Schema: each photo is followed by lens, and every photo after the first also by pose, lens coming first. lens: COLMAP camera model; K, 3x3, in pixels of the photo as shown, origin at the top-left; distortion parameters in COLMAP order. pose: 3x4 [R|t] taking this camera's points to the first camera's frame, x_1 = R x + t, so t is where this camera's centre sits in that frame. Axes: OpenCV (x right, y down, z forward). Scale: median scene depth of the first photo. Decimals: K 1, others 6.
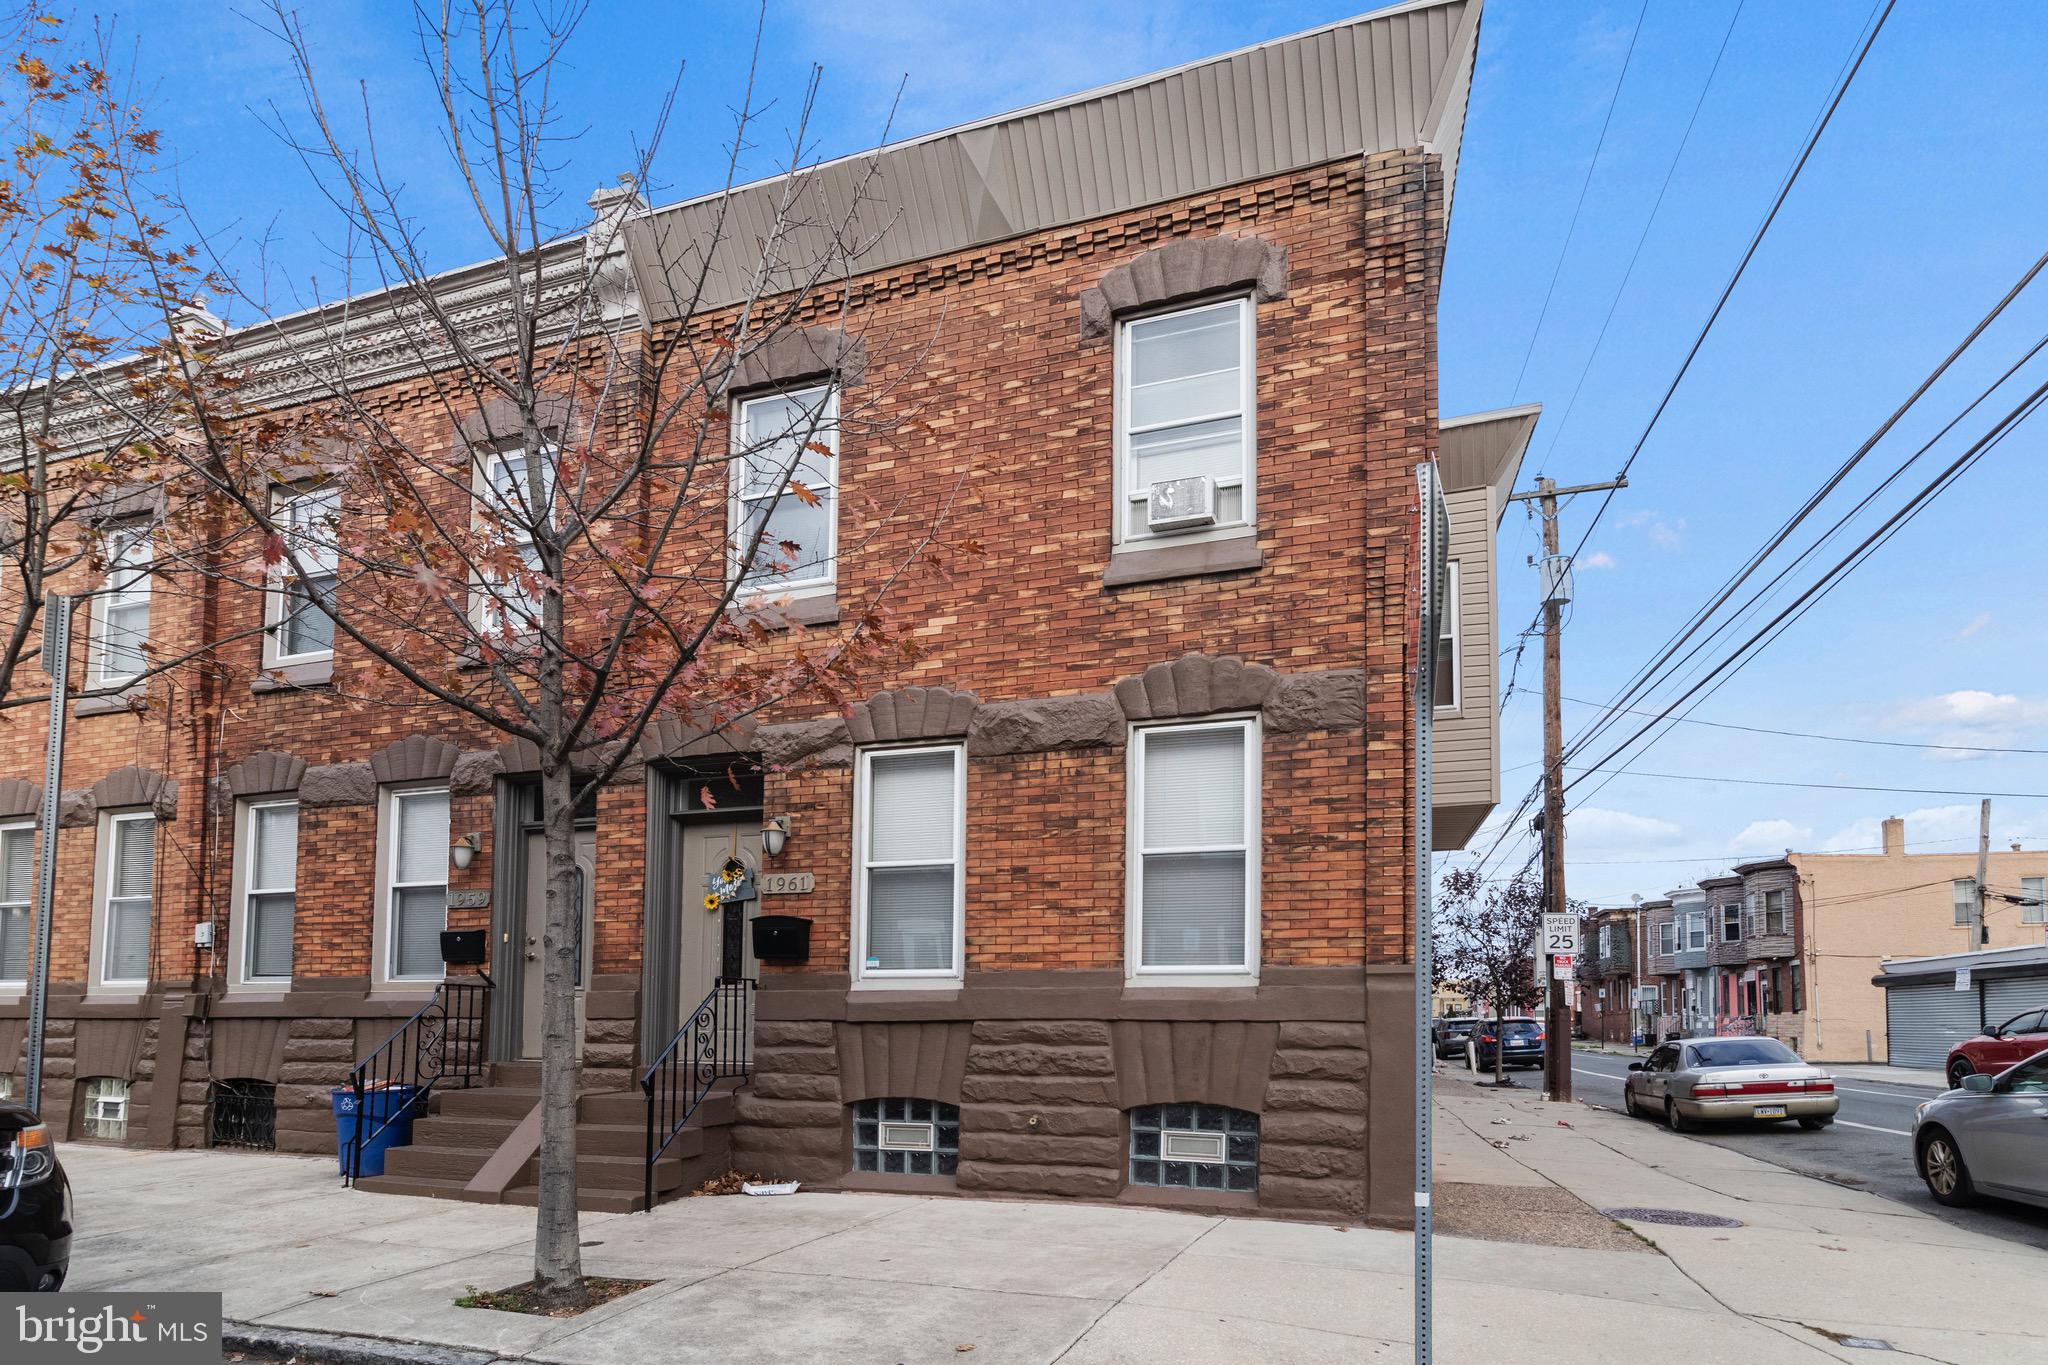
lens RADIAL K [[1144.2, 0, 1024.0], [0, 1144.2, 684.4], [0, 0, 1]] dist [0.001488, -0.002982]
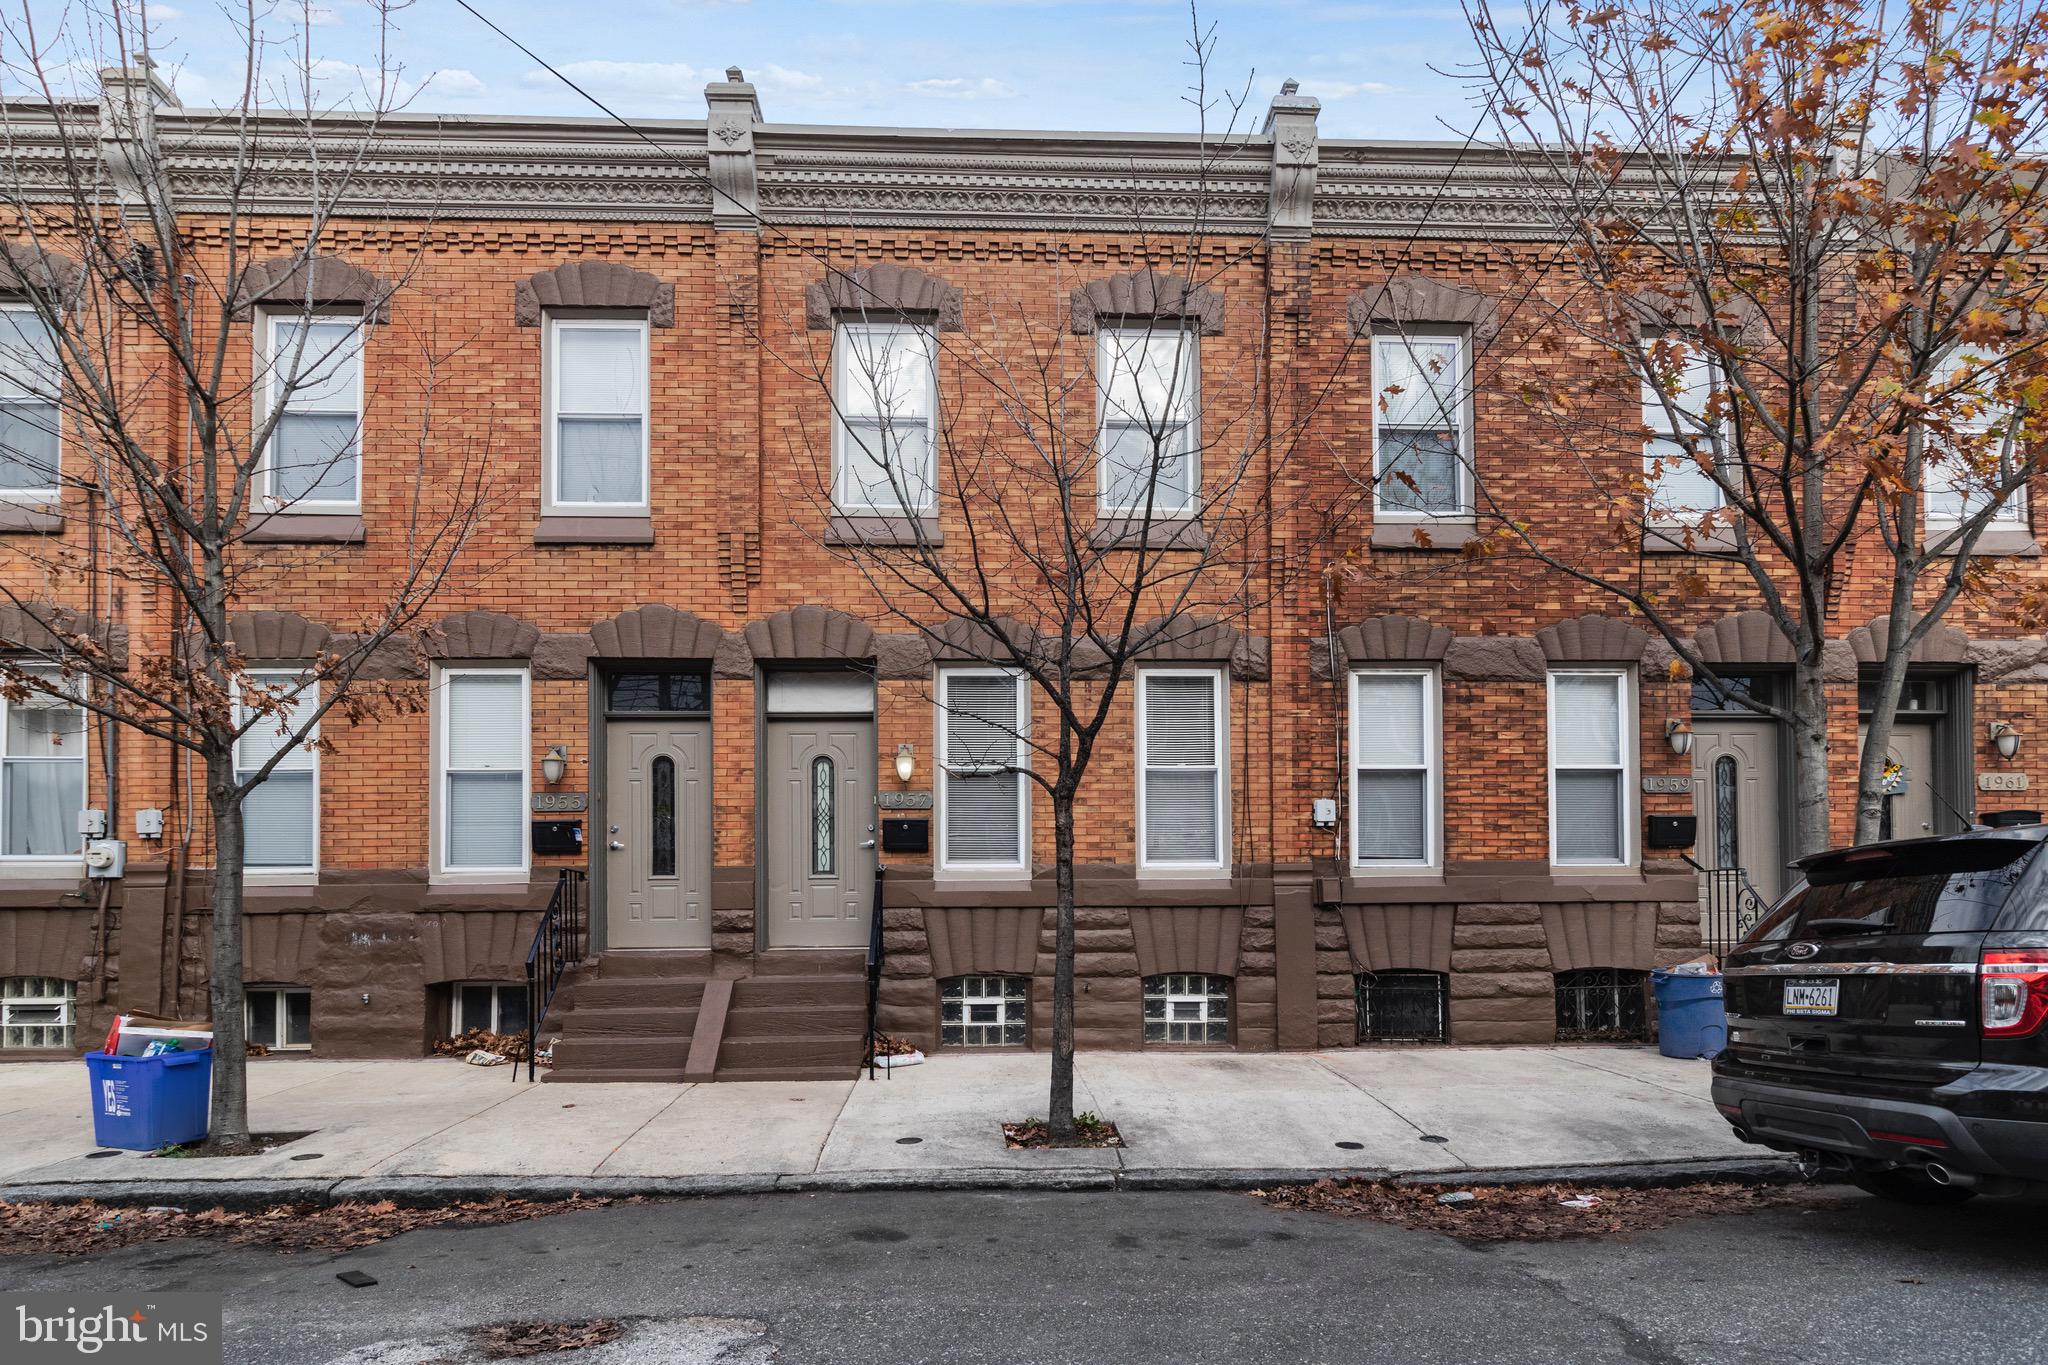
lens RADIAL K [[930.0, 0, 1023.7], [0, 930.0, 683.9], [0, 0, 1]] dist [-0.003328, 0.000309]
pose [[0.929394, 0.078793, 0.360581, -1.219882], [-0.096761, 0.994792, 0.032024, 0.120142], [-0.356180, -0.064653, 0.932178, 0.419382]]
